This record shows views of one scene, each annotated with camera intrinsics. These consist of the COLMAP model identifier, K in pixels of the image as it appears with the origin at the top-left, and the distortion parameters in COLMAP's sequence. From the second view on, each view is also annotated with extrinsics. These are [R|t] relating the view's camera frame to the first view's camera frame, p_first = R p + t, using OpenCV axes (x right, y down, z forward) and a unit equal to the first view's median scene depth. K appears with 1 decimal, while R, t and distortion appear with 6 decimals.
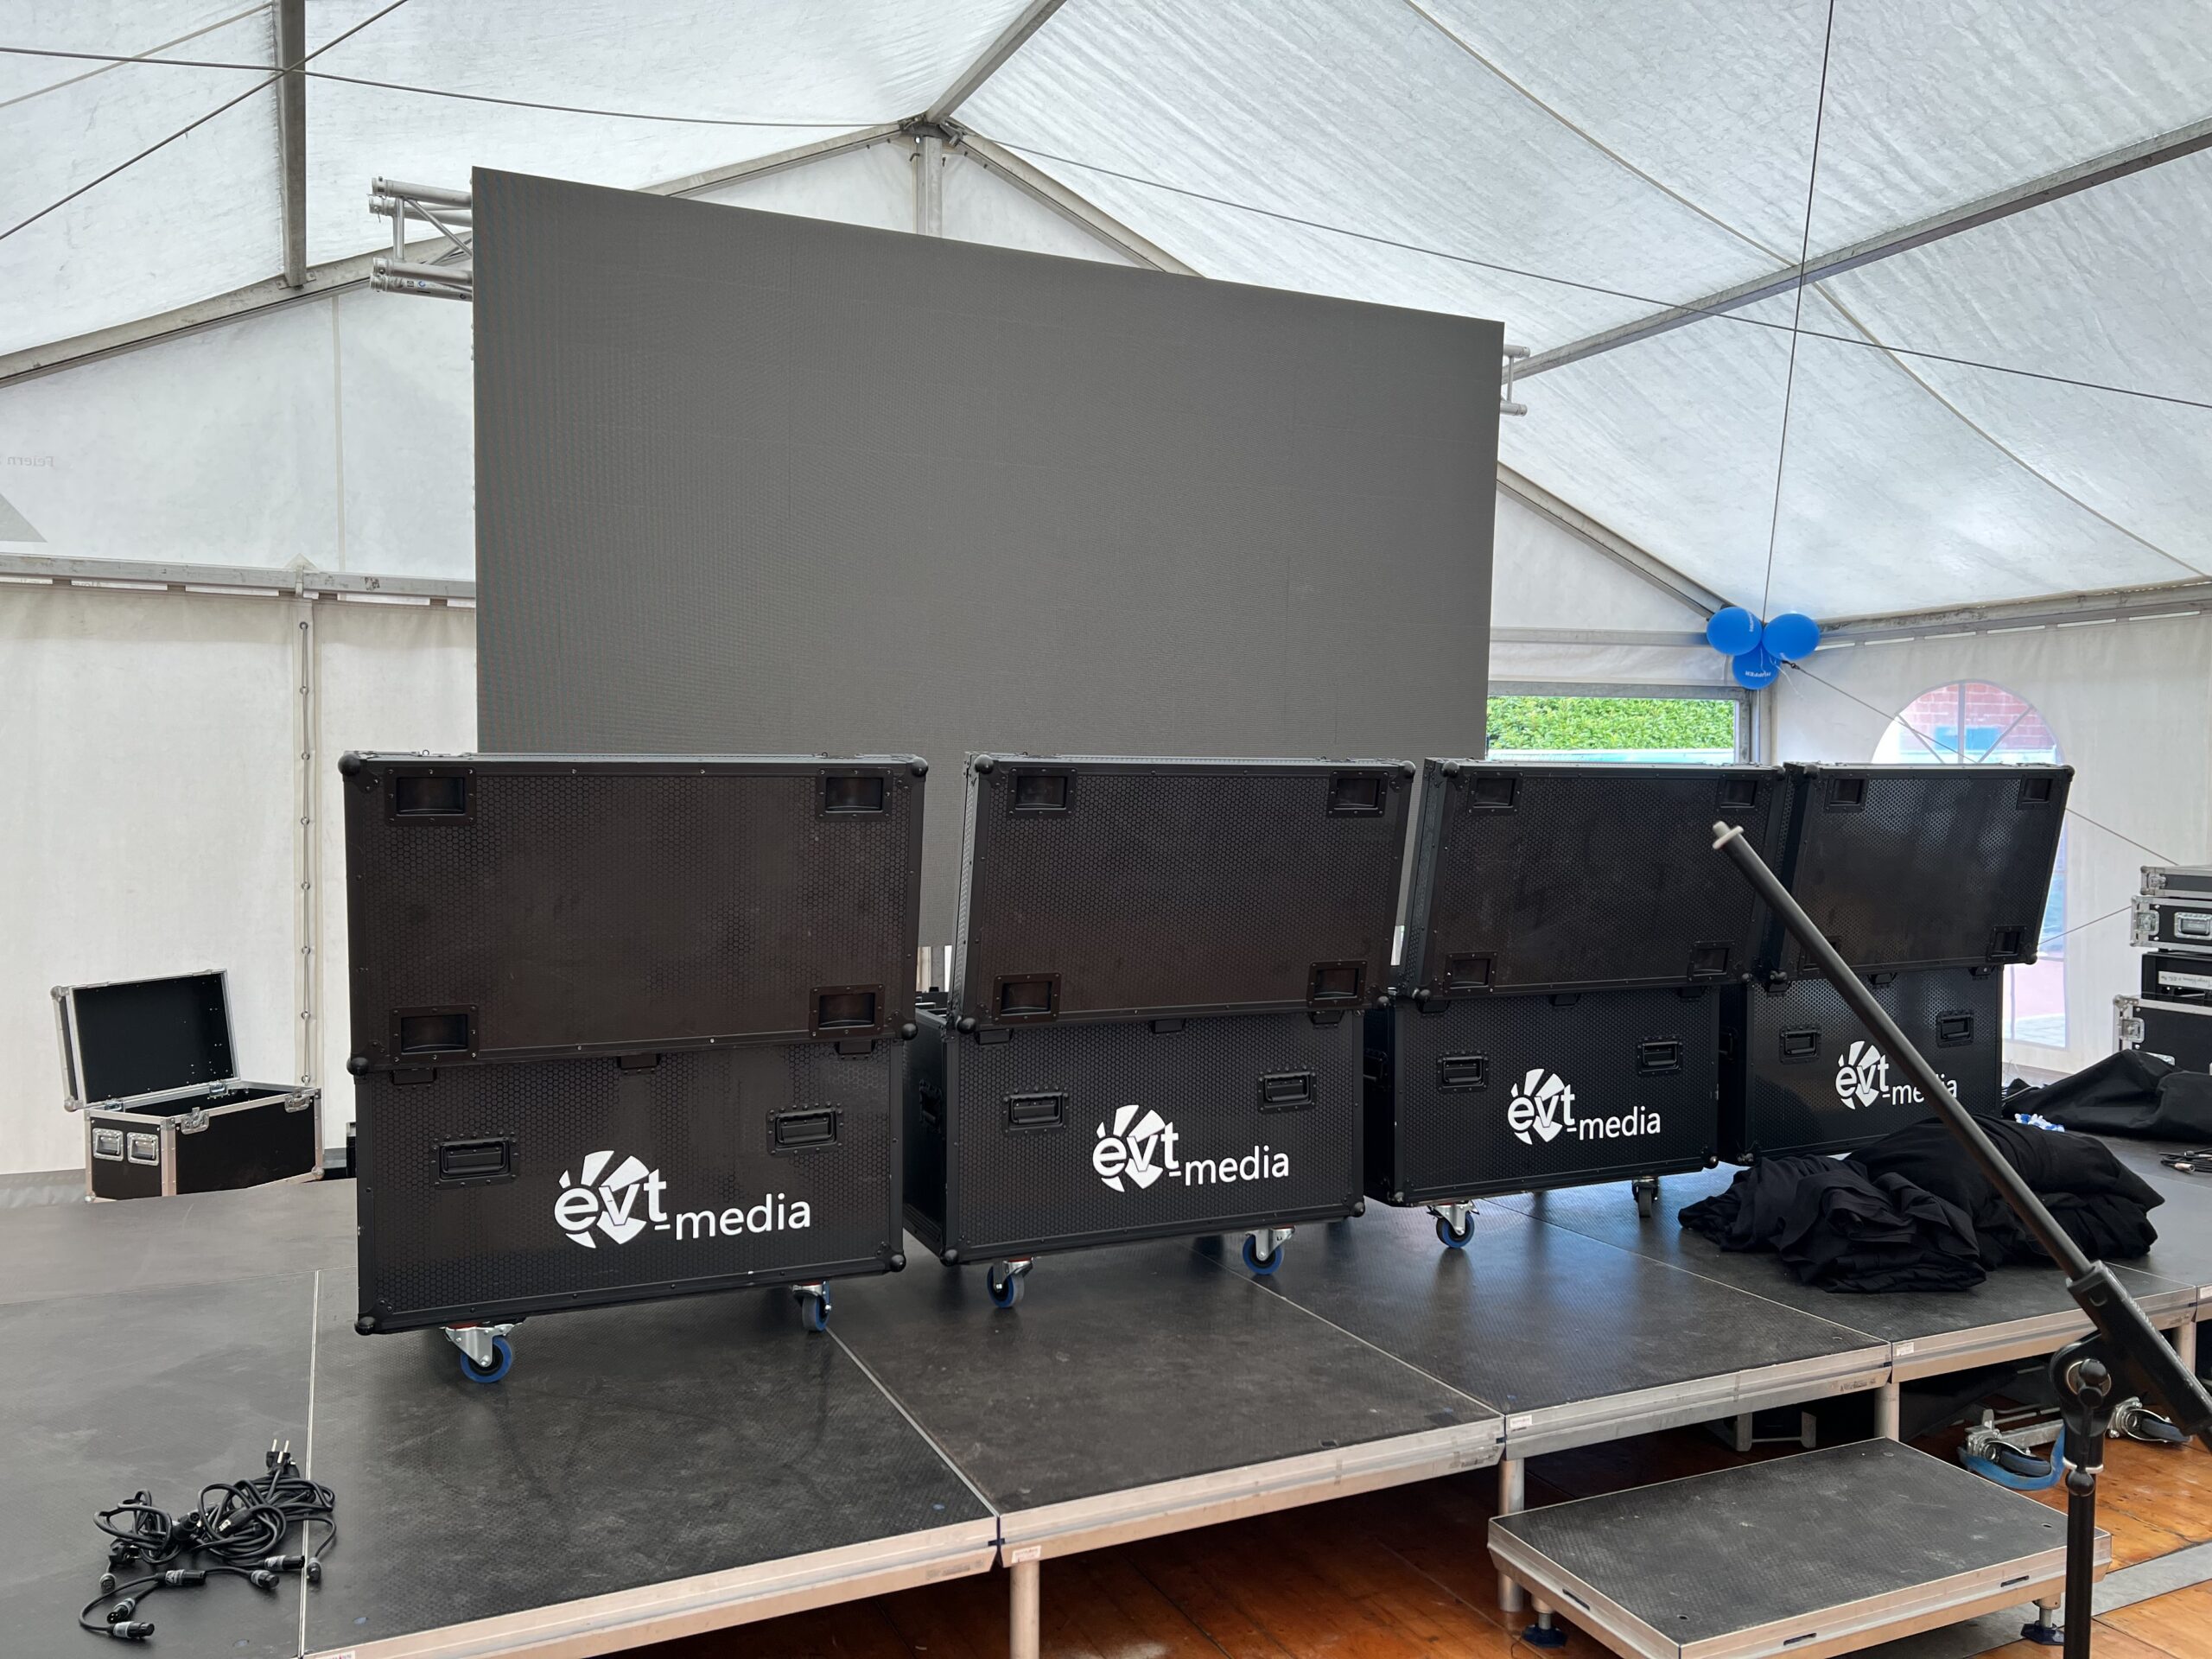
lens RADIAL K [[1678.7, 0, 1106.6], [0, 1678.7, 830.3], [0, 0, 1]] dist [0.021187, -0.024343]
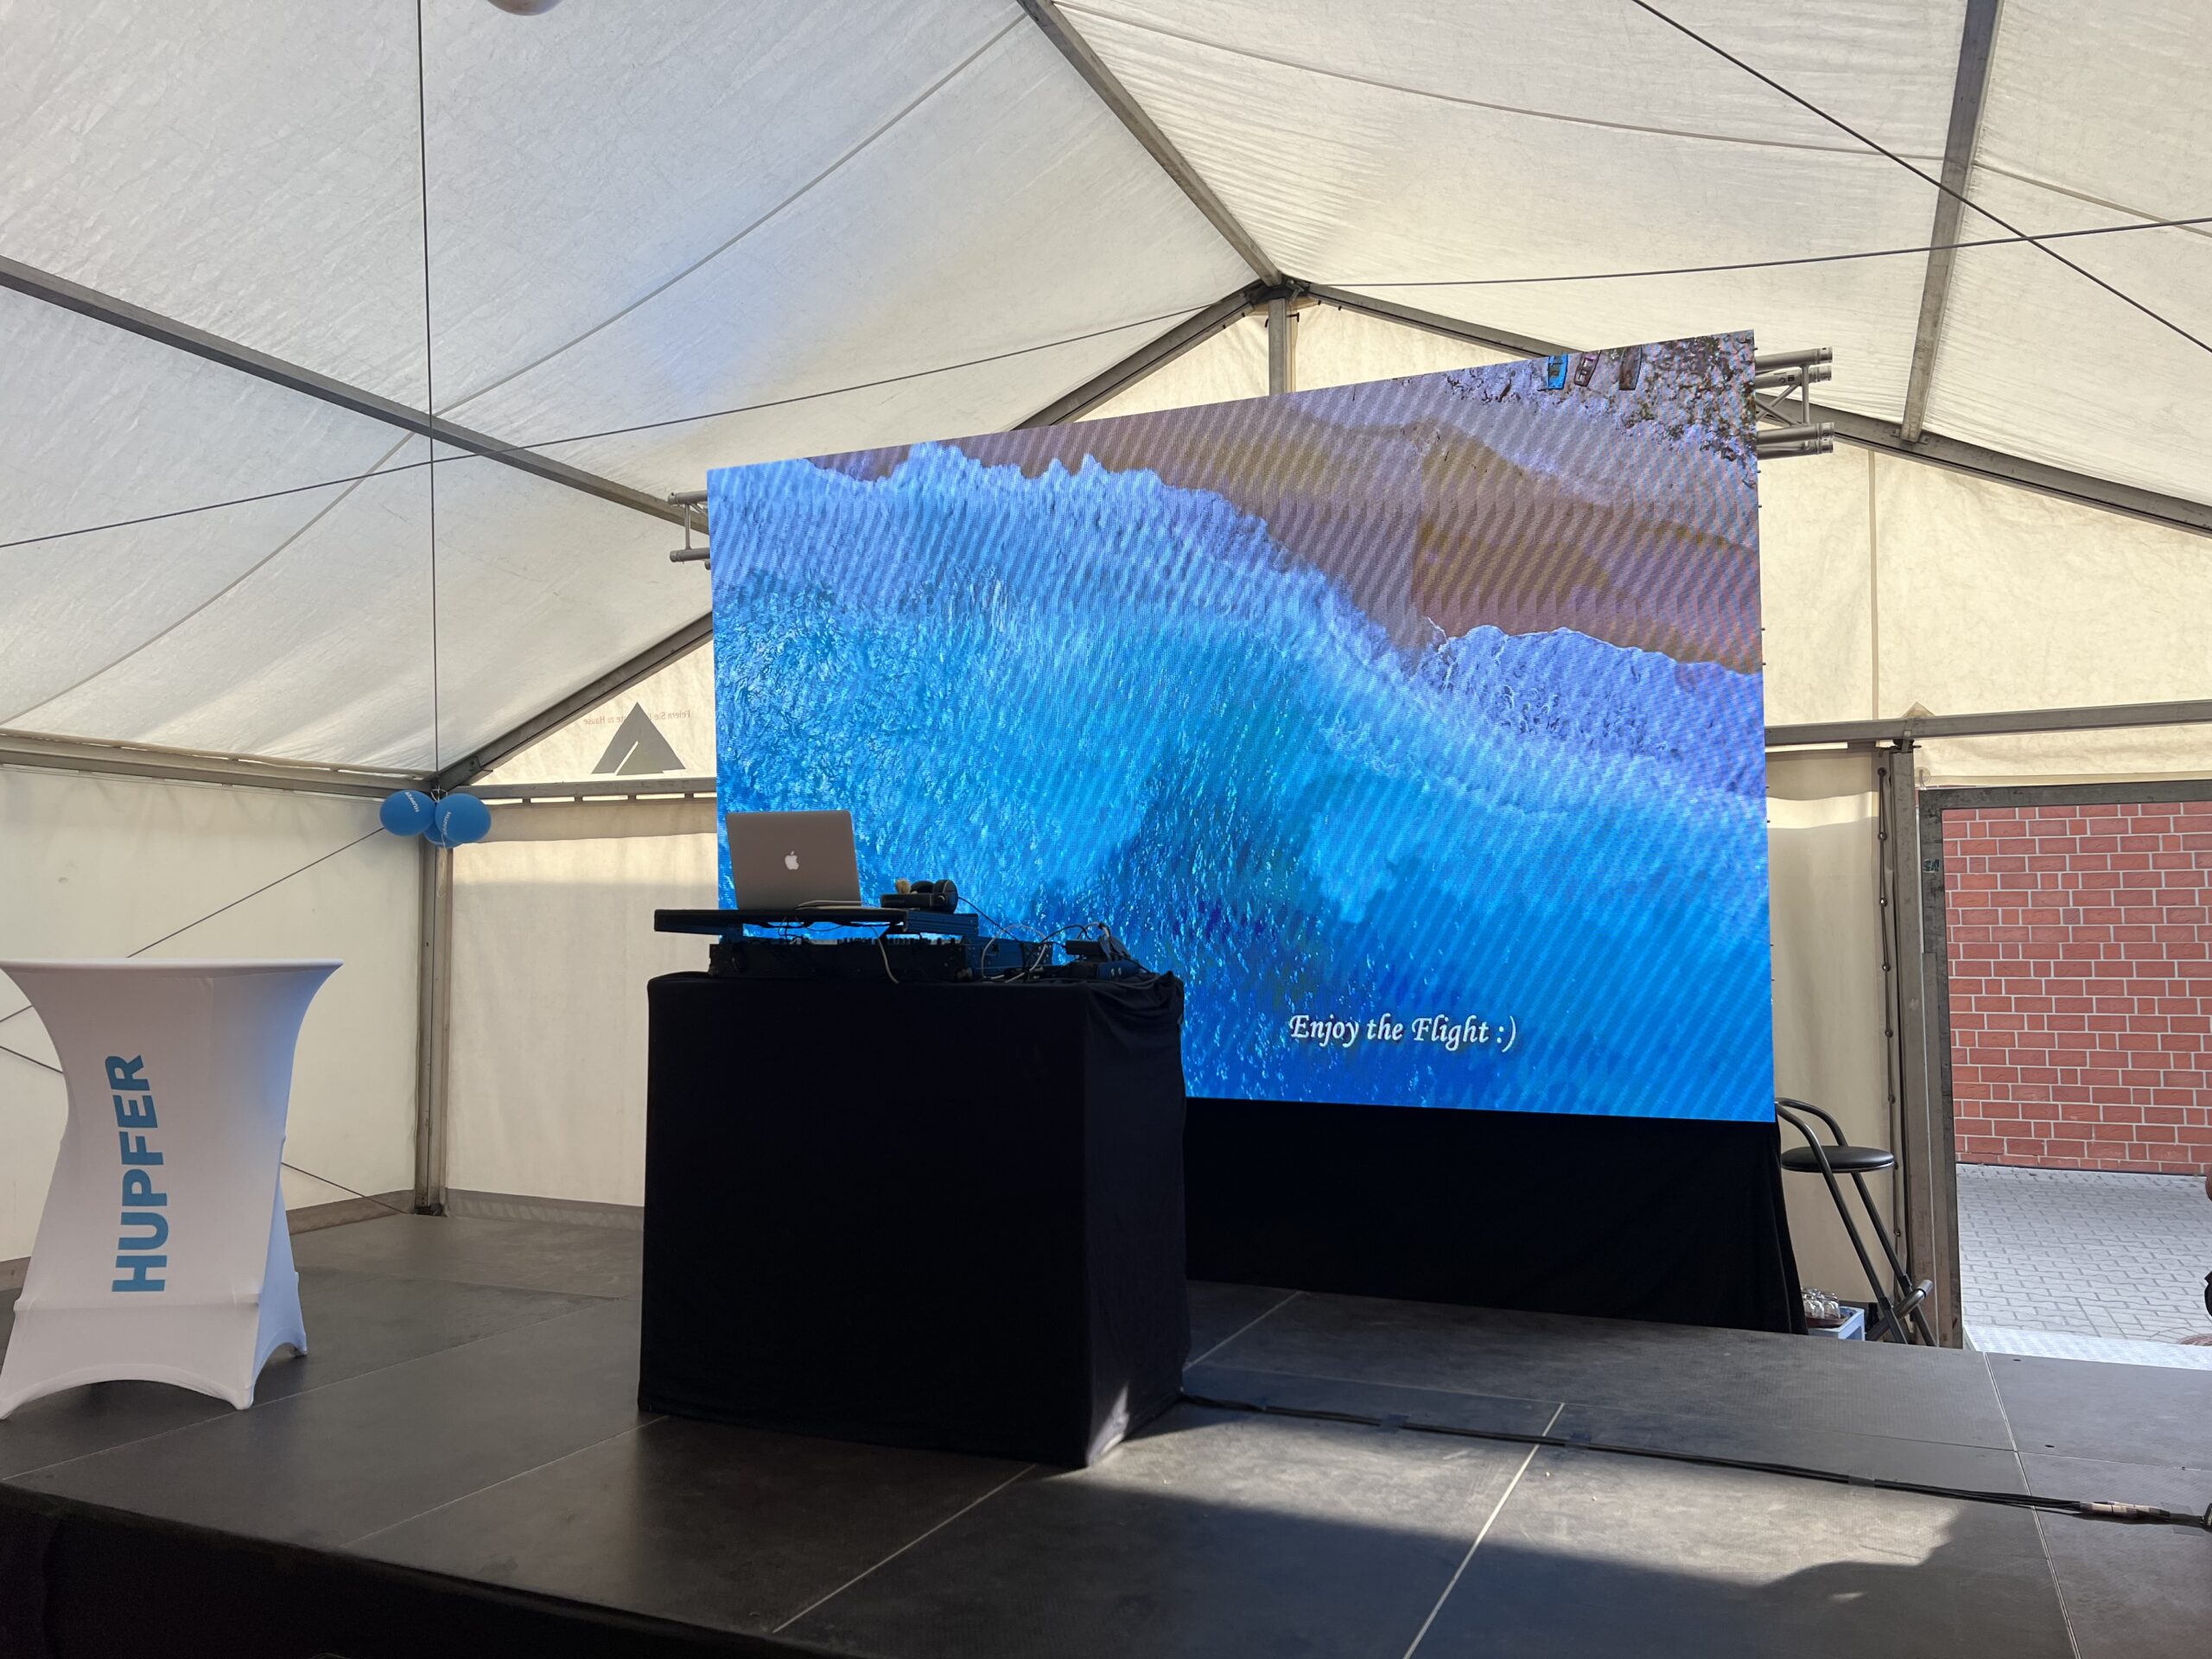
lens RADIAL K [[1678.7, 0, 1088.2], [0, 1678.7, 828.2], [0, 0, 1]] dist [0.021187, -0.024343]
pose [[0.673227, -0.050428, -0.737714, 0.567877], [-0.017939, 0.996264, -0.084473, -0.005151], [0.739218, 0.070104, 0.669808, 0.267476]]
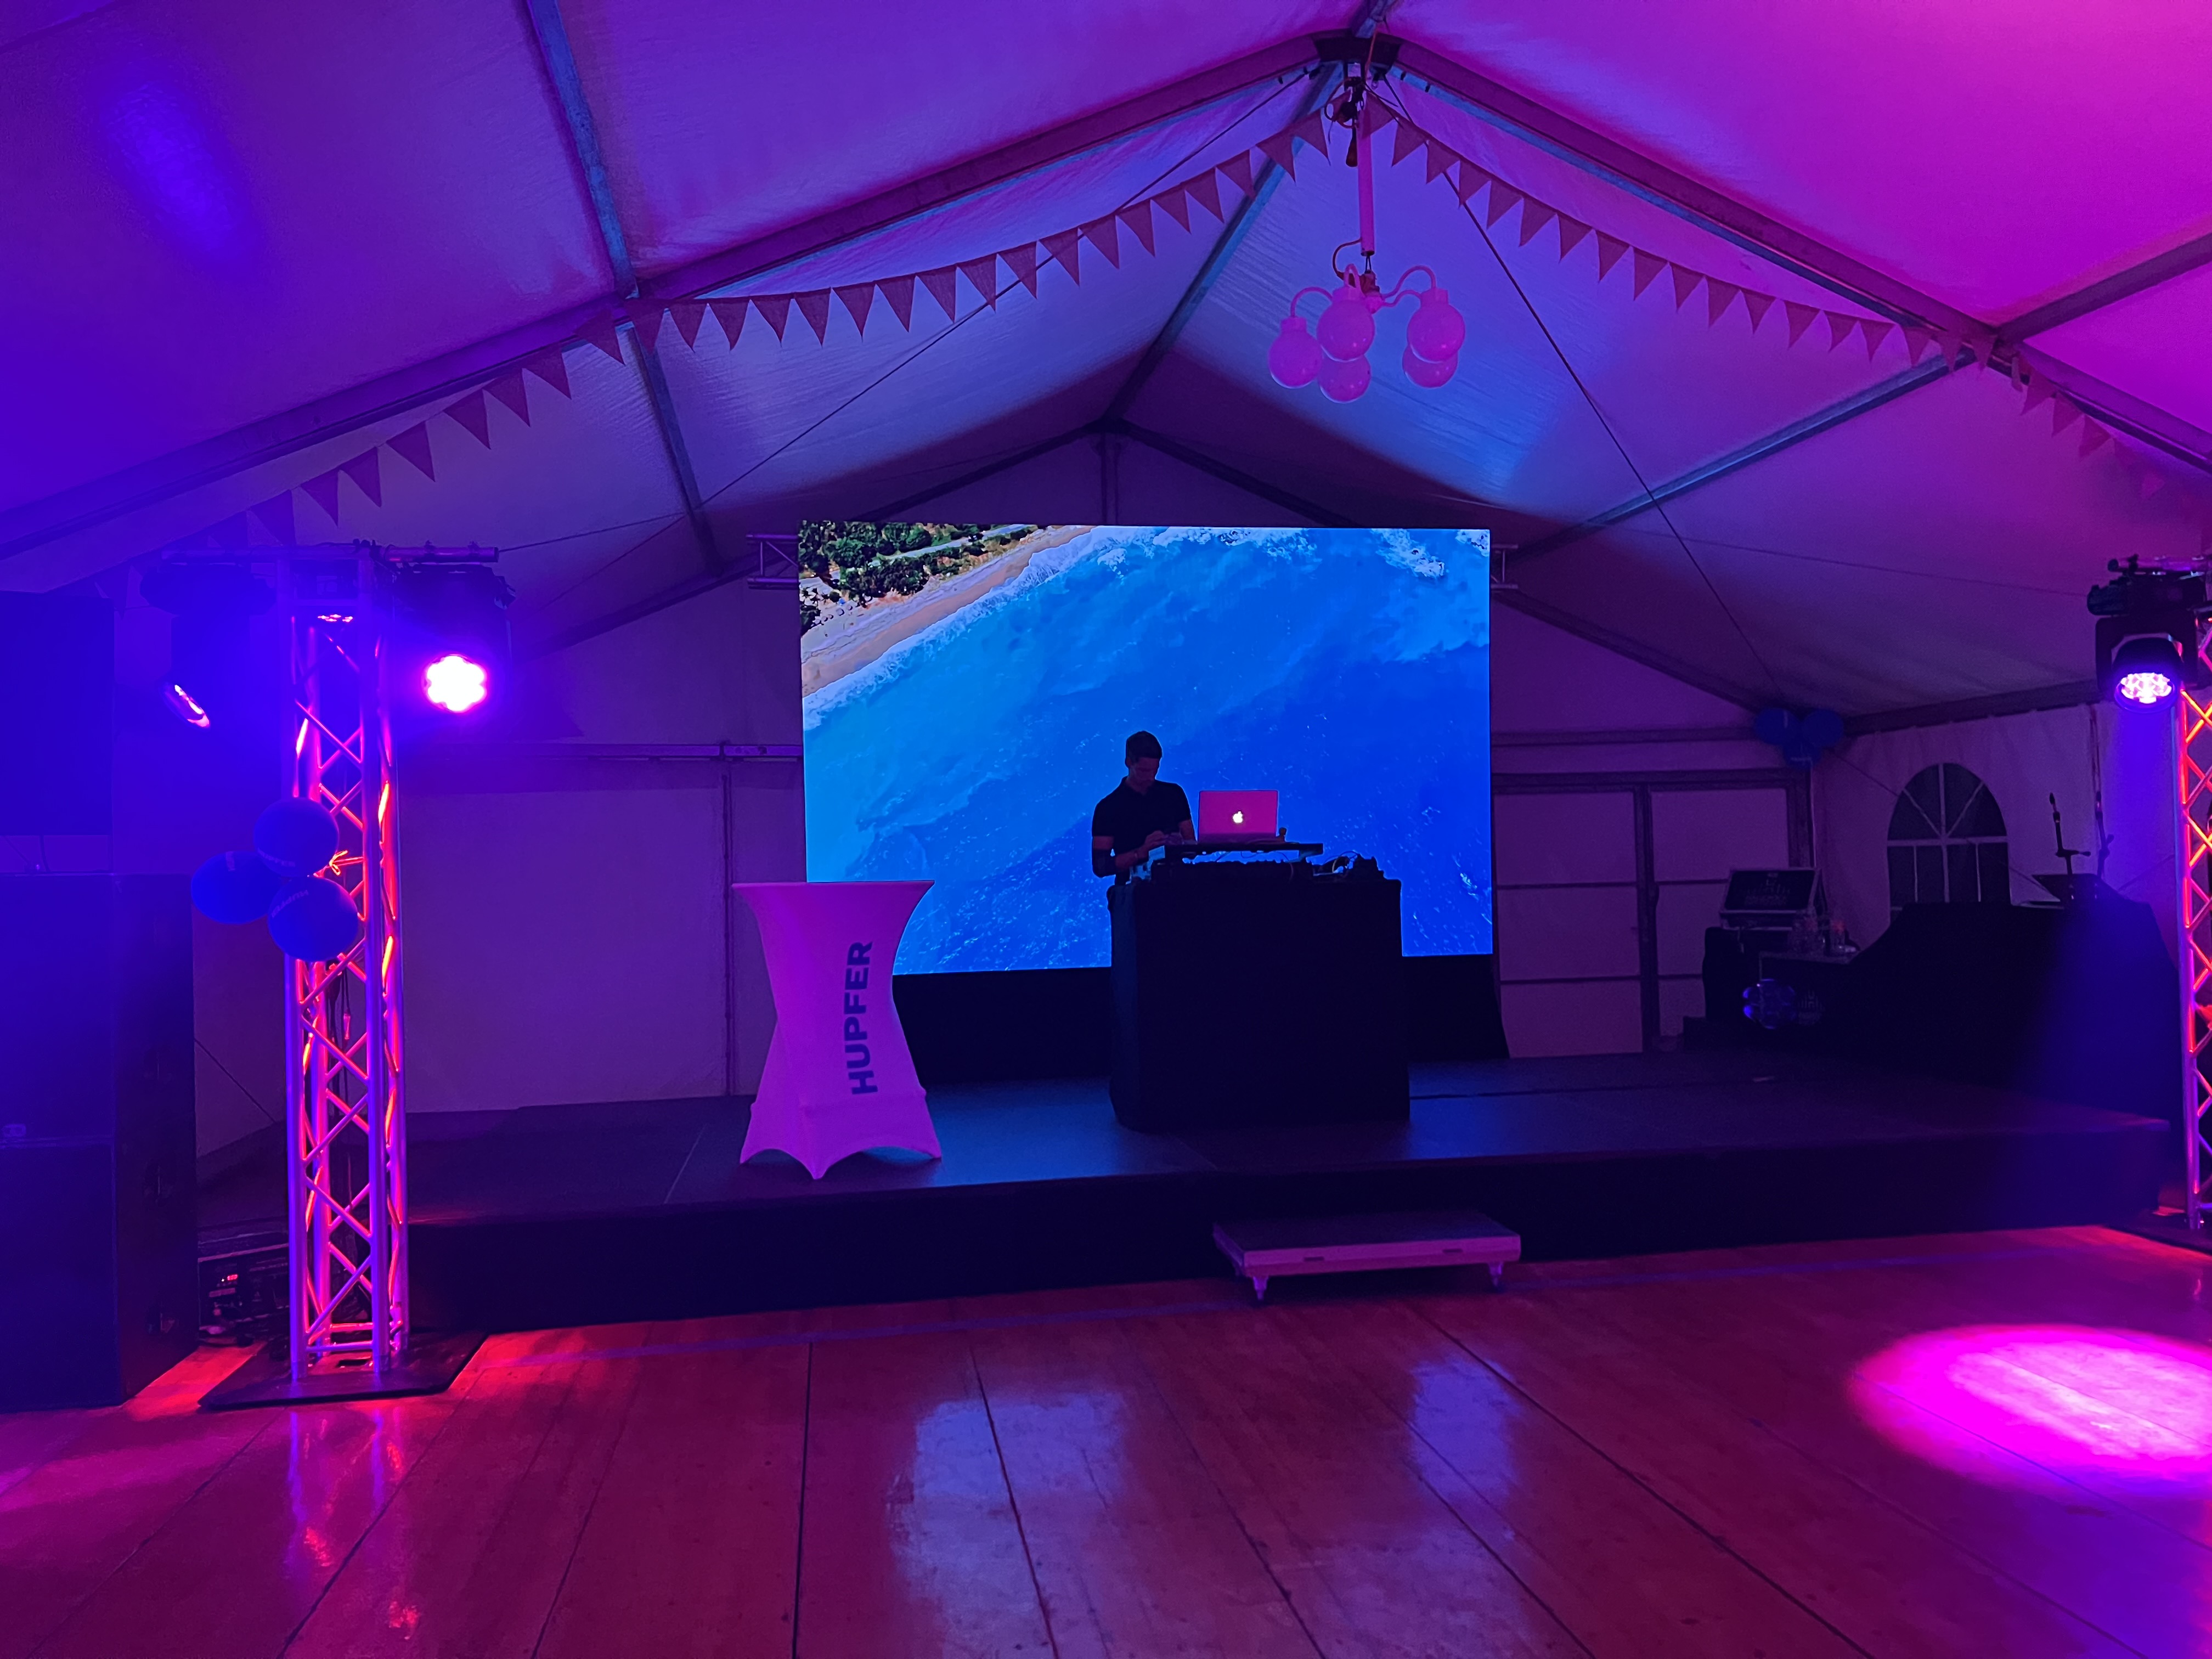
lens RADIAL K [[1678.7, 0, 1103.0], [0, 1678.7, 825.3], [0, 0, 1]] dist [0.021187, -0.024343]
pose [[0.964058, -0.034443, -0.263449, 0.270133], [0.019713, 0.998101, -0.058355, 0.022793], [0.264958, 0.051064, 0.962907, -0.429608]]
